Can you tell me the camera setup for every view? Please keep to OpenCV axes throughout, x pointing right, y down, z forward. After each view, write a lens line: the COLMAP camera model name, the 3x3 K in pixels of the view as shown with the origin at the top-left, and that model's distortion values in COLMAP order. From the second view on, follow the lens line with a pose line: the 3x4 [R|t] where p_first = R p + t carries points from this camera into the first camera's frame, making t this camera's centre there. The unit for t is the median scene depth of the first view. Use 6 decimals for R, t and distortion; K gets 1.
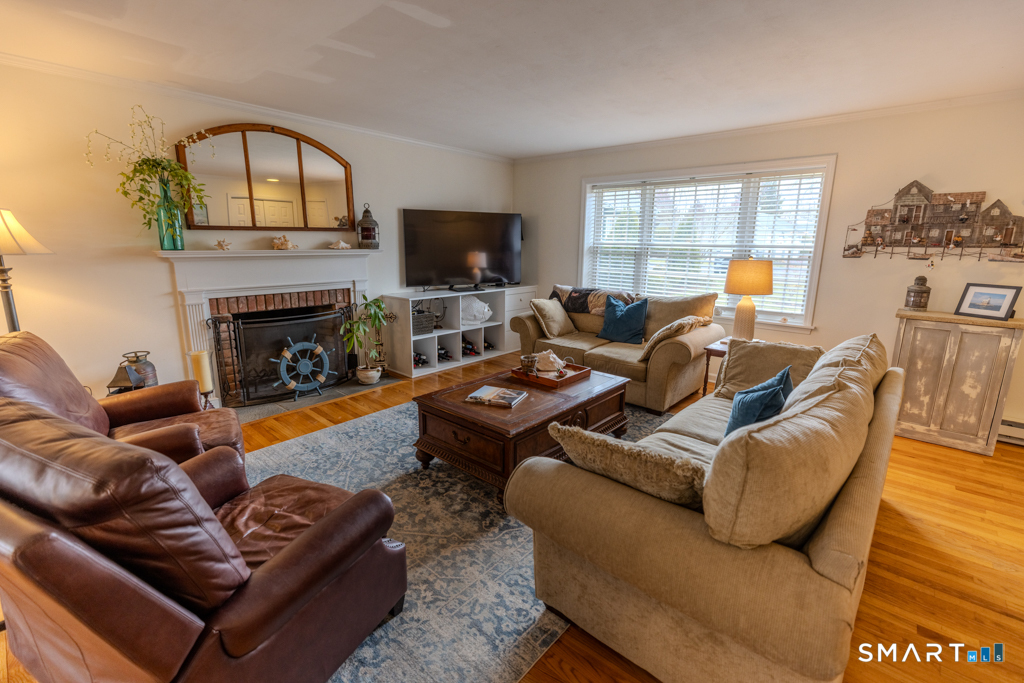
lens RADIAL K [[454.3, 0, 509.5], [0, 454.3, 338.5], [0, 0, 1]] dist [-0.001483, -0.000373]
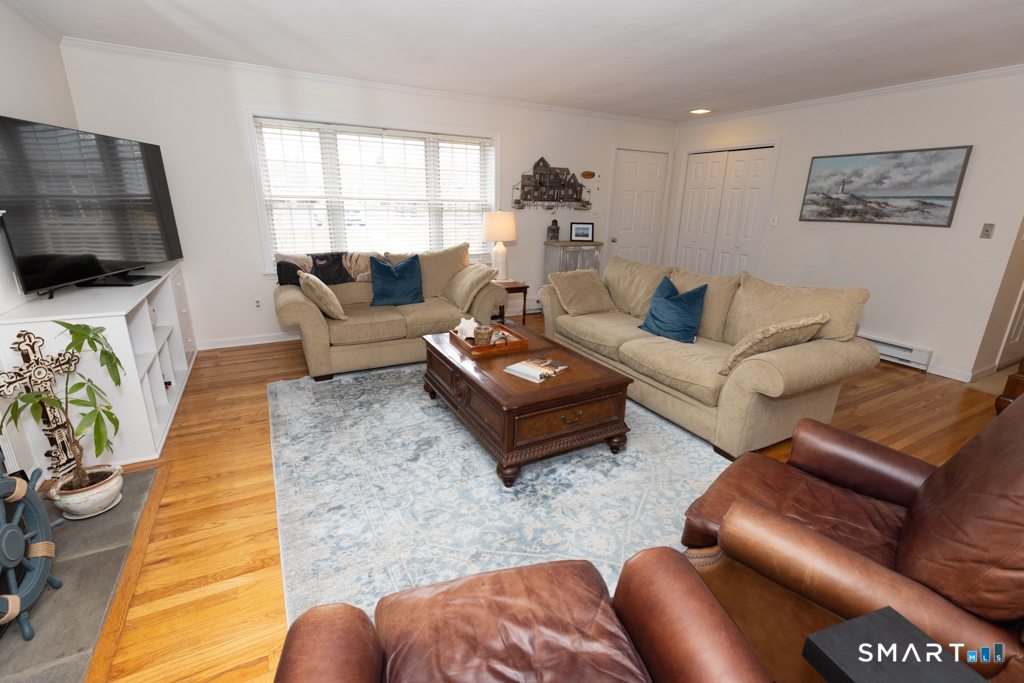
lens RADIAL K [[454.3, 0, 511.1], [0, 454.3, 338.5], [0, 0, 1]] dist [-0.001483, -0.000373]
pose [[0.338163, -0.278525, 0.898927, -0.712793], [0.181139, 0.956603, 0.228254, -0.127939], [-0.923491, 0.085644, 0.373939, 0.565844]]
